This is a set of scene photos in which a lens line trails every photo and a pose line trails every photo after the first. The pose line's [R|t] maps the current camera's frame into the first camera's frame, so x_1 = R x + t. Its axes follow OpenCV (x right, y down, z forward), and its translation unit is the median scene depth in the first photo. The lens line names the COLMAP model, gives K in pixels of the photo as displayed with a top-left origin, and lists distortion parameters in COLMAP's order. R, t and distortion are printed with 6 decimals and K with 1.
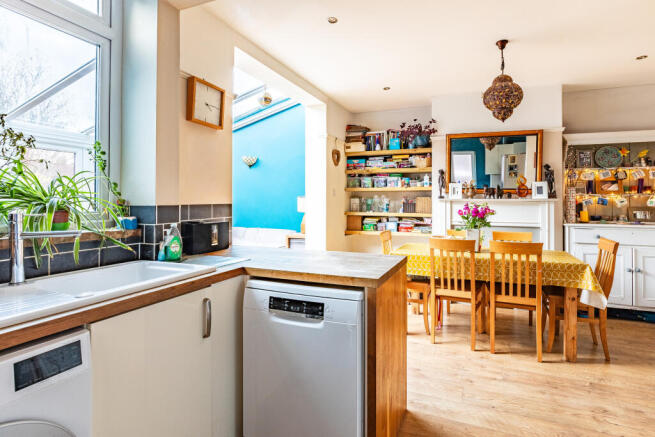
lens RADIAL K [[331.1, 0, 339.8], [0, 331.1, 199.3], [0, 0, 1]] dist [-0.004849, -0.001580]
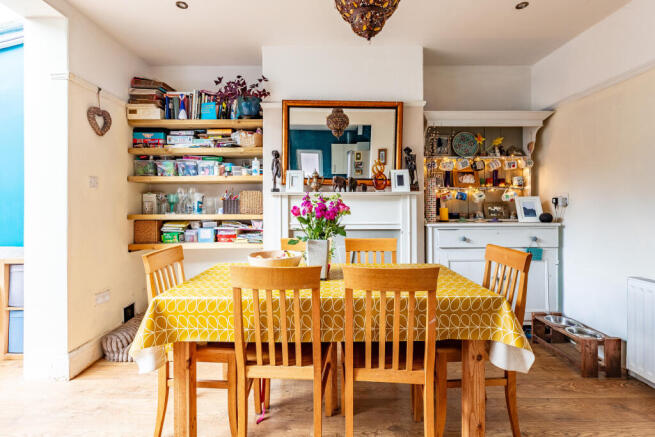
lens RADIAL K [[300.4, 0, 330.9], [0, 300.4, 203.2], [0, 0, 1]] dist [0.000532, -0.001434]
pose [[0.914925, -0.005404, 0.403587, 0.178651], [0.004071, 0.999983, 0.004161, 0.020434], [-0.403603, -0.002164, 0.914932, 0.427823]]
